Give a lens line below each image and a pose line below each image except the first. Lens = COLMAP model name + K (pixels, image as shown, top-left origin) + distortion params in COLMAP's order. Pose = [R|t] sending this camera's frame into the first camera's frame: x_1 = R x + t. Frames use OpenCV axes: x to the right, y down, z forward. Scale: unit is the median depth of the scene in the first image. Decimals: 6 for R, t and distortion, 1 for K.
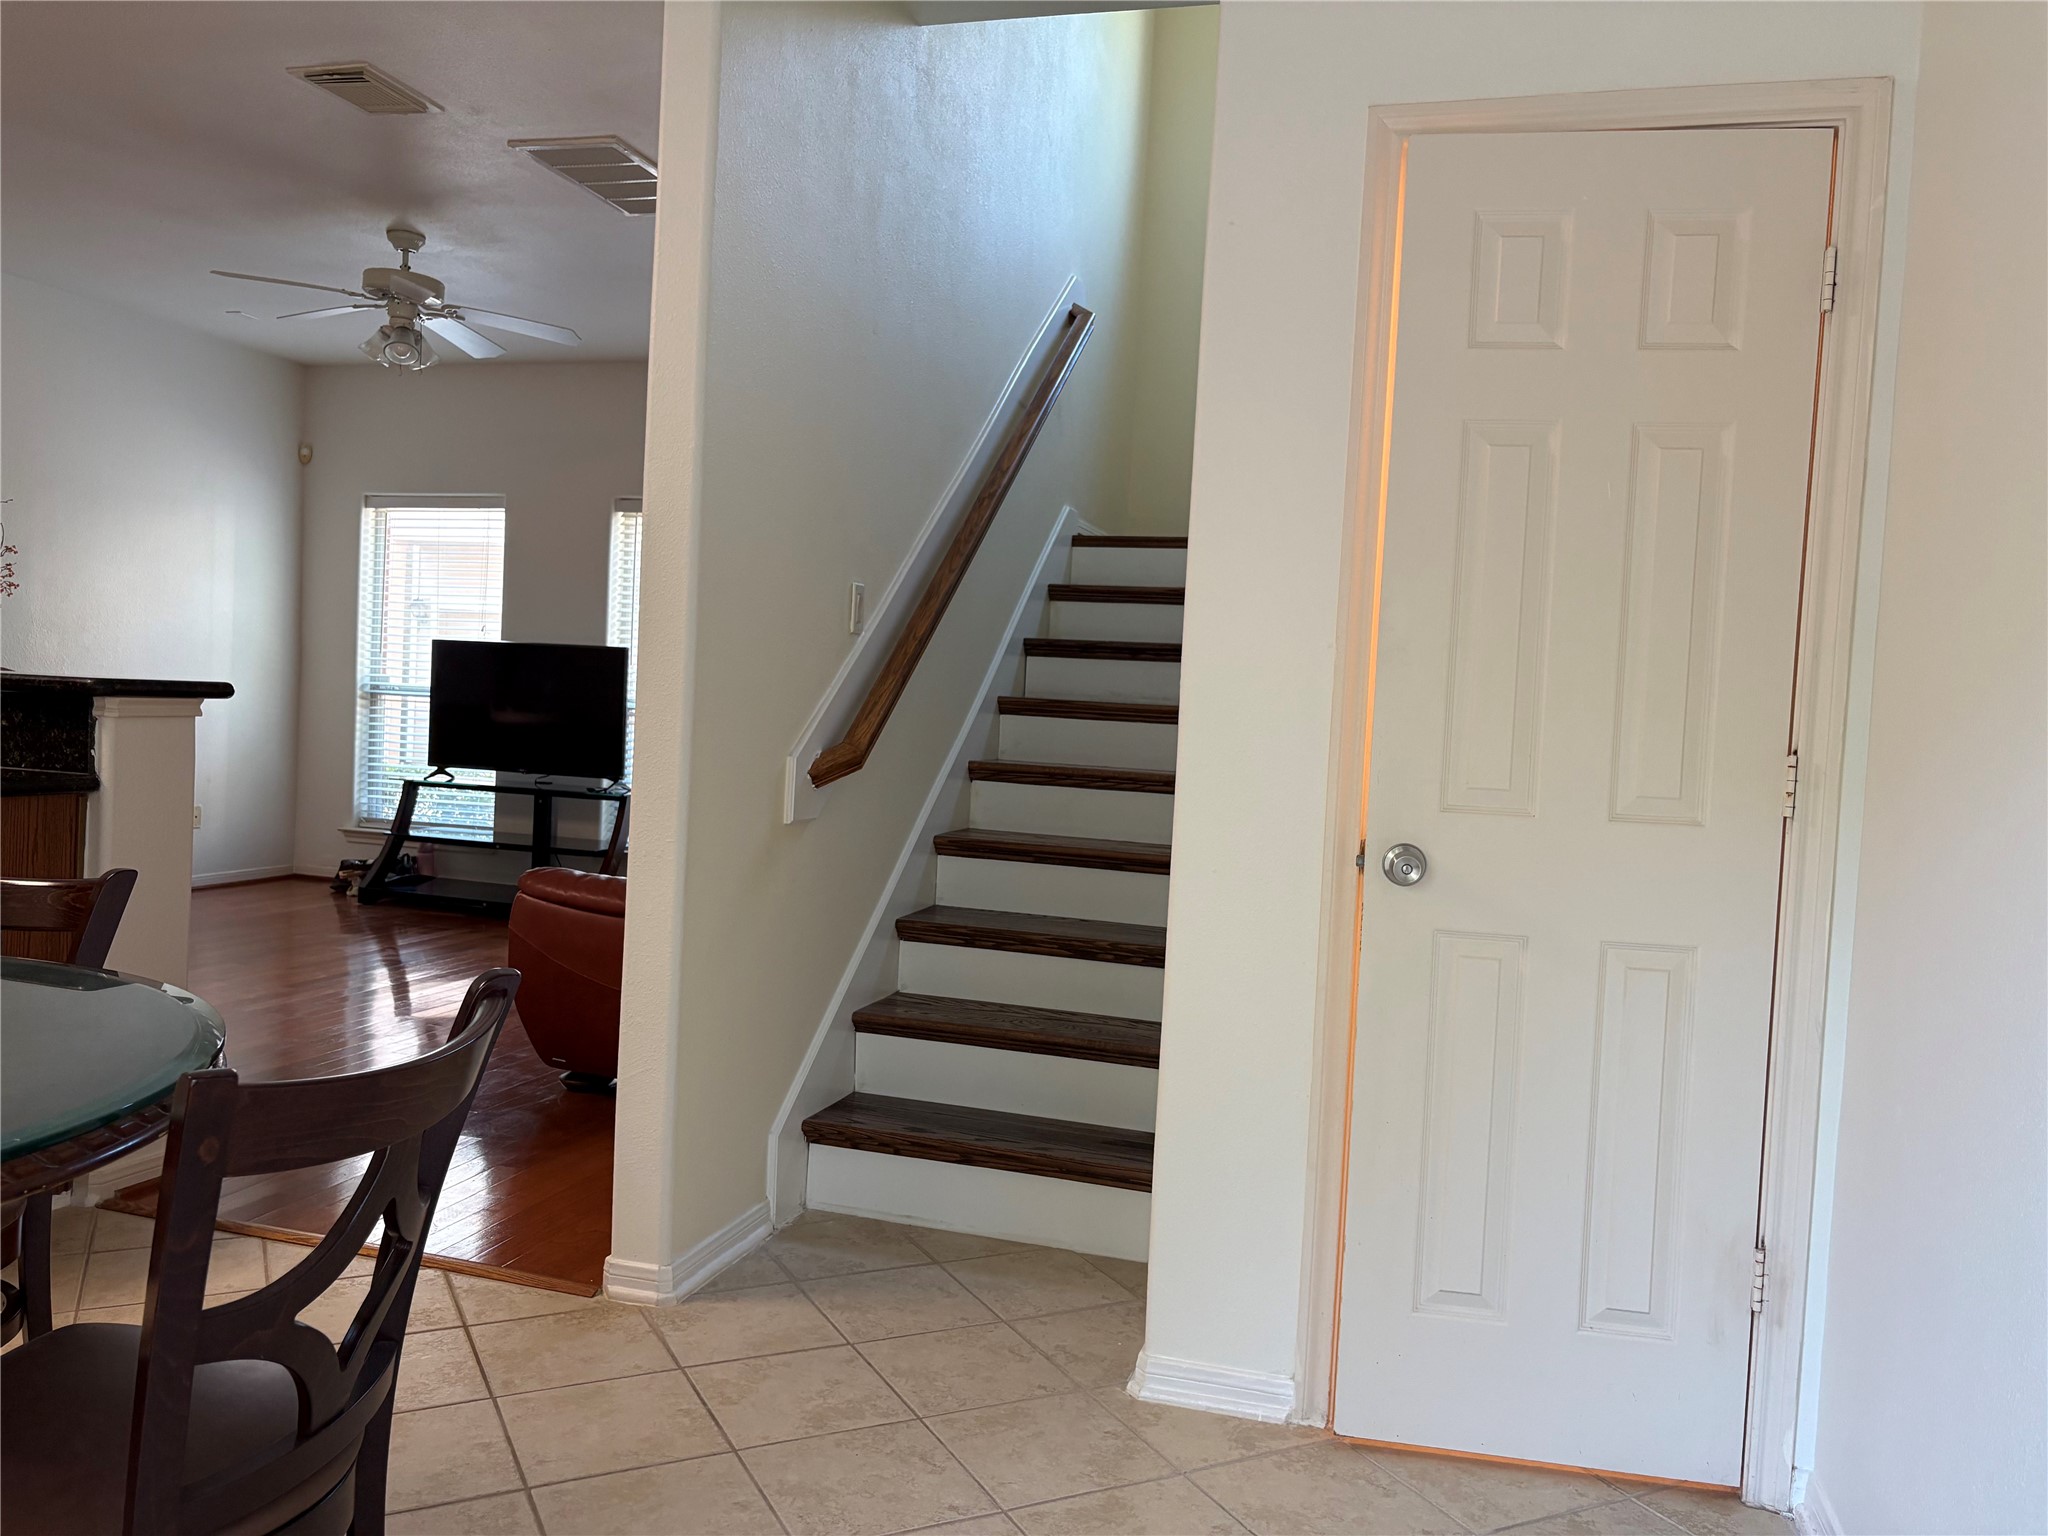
lens RADIAL K [[1563.5, 0, 1017.1], [0, 1563.5, 769.2], [0, 0, 1]] dist [0.040179, -0.038945]
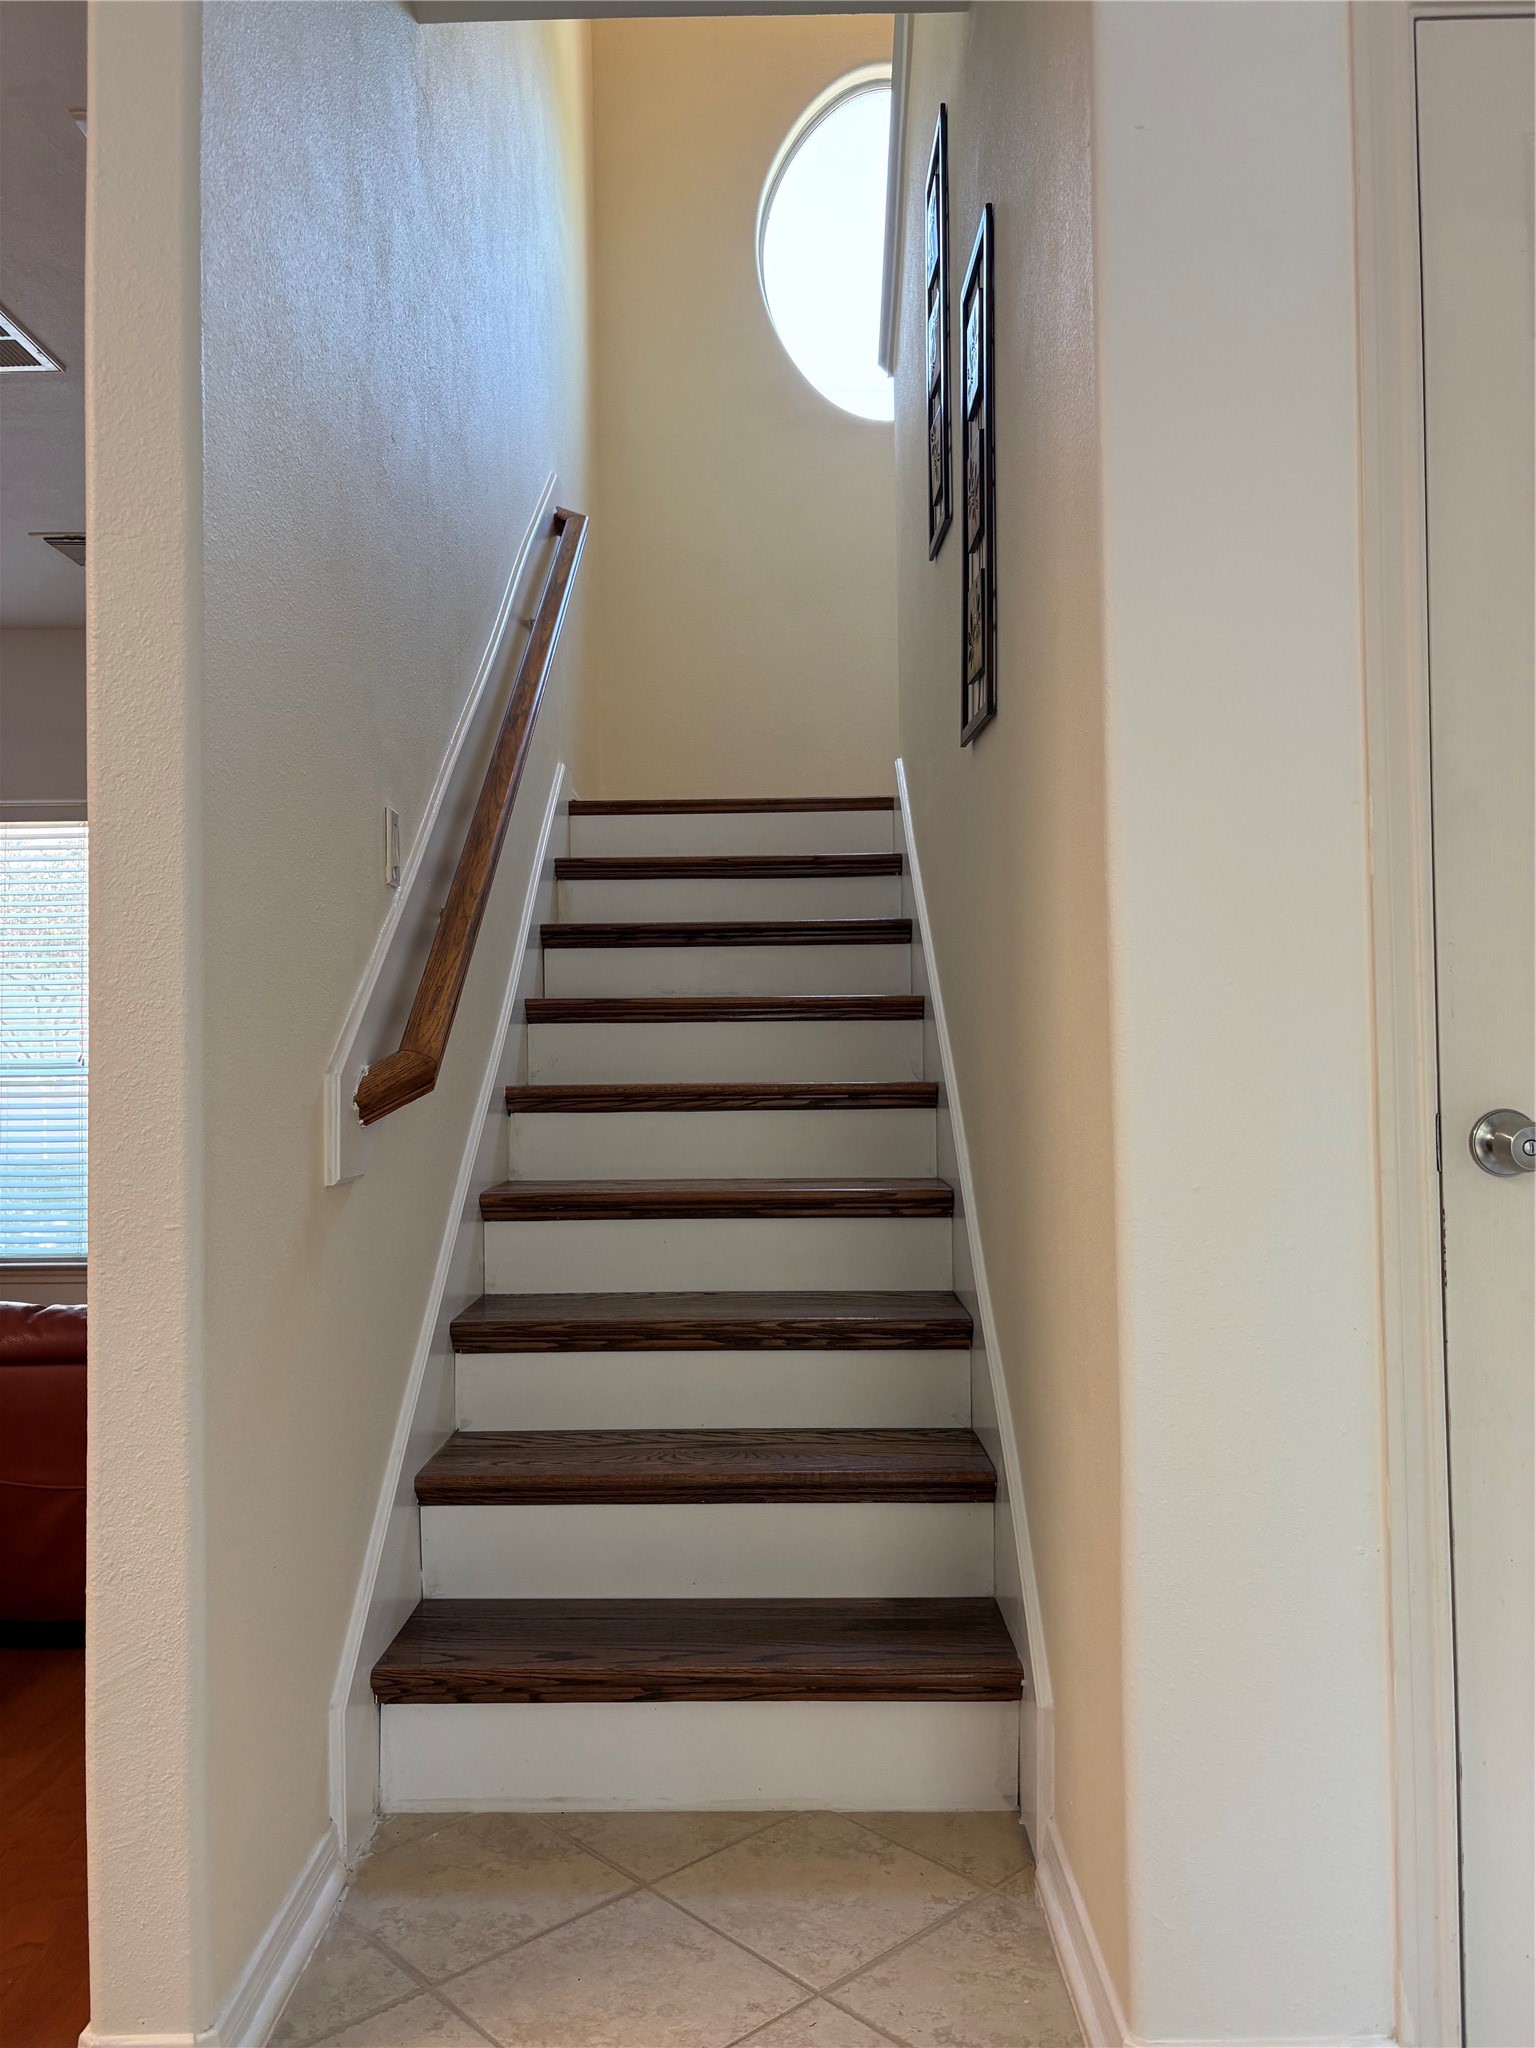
lens RADIAL K [[1563.5, 0, 761.1], [0, 1563.5, 1026.0], [0, 0, 1]] dist [0.040179, -0.038945]
pose [[0.960533, -0.057975, 0.272057, -0.155481], [0.075141, 0.995758, -0.053101, 0.019396], [-0.267824, 0.071448, 0.960815, 0.381565]]
